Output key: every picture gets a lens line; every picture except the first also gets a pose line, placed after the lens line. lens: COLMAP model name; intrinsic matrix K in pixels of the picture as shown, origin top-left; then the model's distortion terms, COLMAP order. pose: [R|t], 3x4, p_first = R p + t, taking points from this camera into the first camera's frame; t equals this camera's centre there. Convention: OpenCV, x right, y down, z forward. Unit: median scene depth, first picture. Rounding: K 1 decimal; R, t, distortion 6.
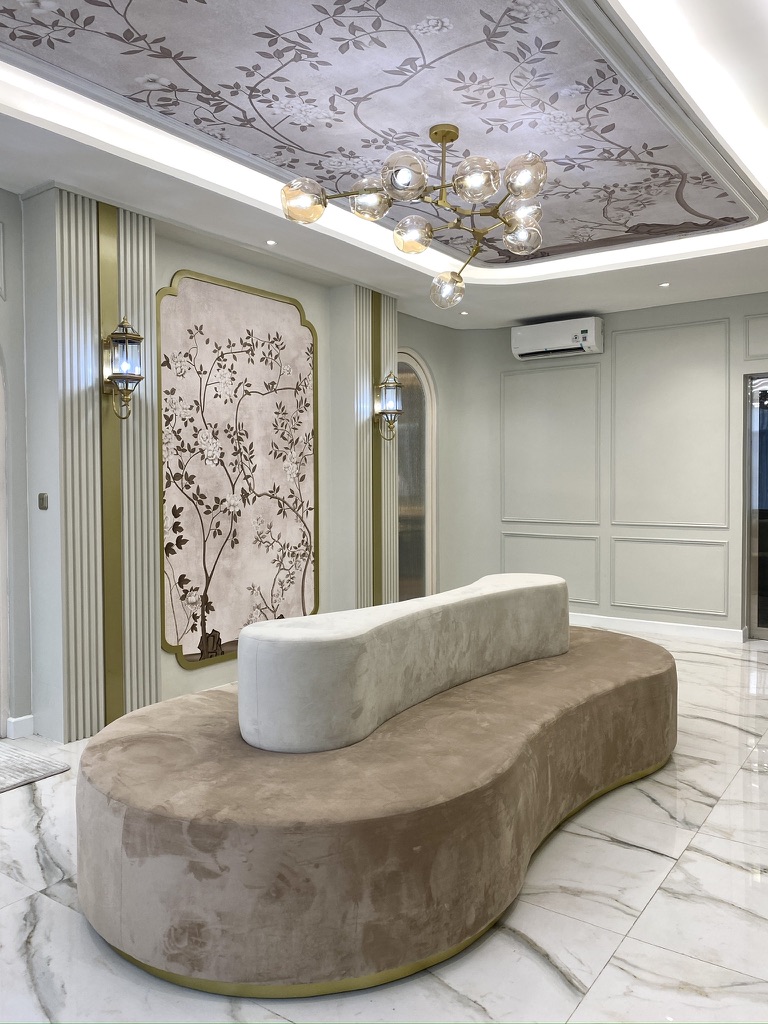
lens RADIAL K [[783.7, 0, 384.0], [0, 783.7, 512.0], [0, 0, 1]] dist [0.007220, -0.003589]
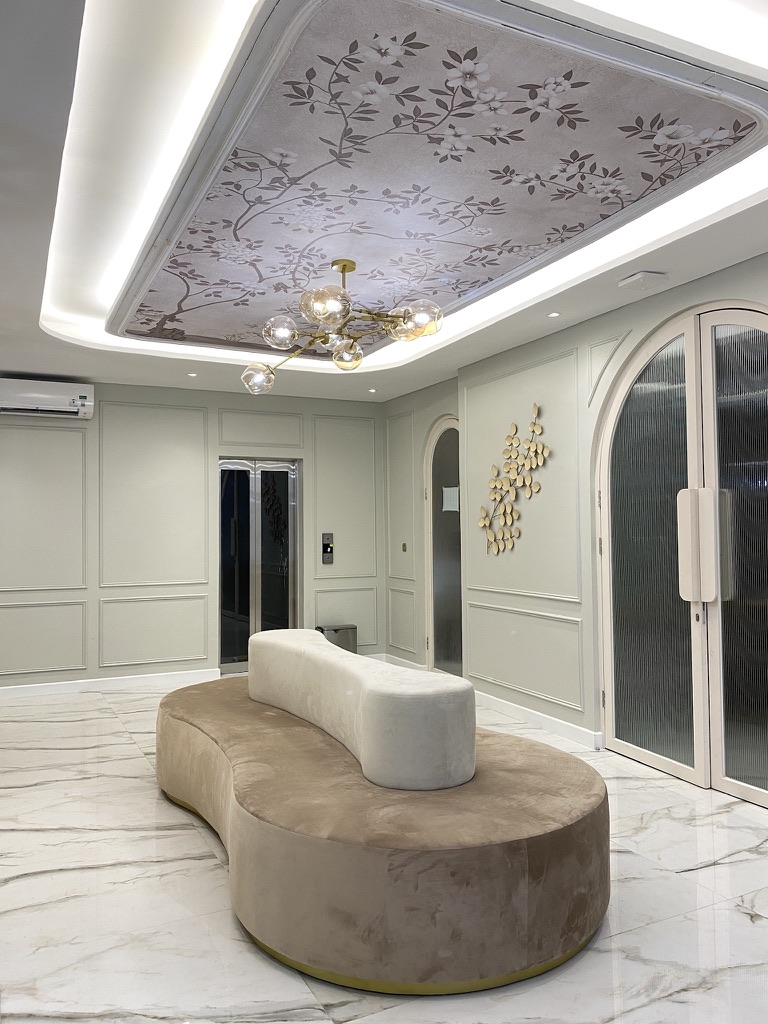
lens RADIAL K [[795.8, 0, 384.0], [0, 795.8, 512.0], [0, 0, 1]] dist [0.003437, -0.000049]
pose [[0.465516, 0.019151, 0.884832, -0.672535], [0.040979, 0.998227, -0.043164, -0.032451], [-0.884090, 0.056353, 0.463906, 0.272479]]
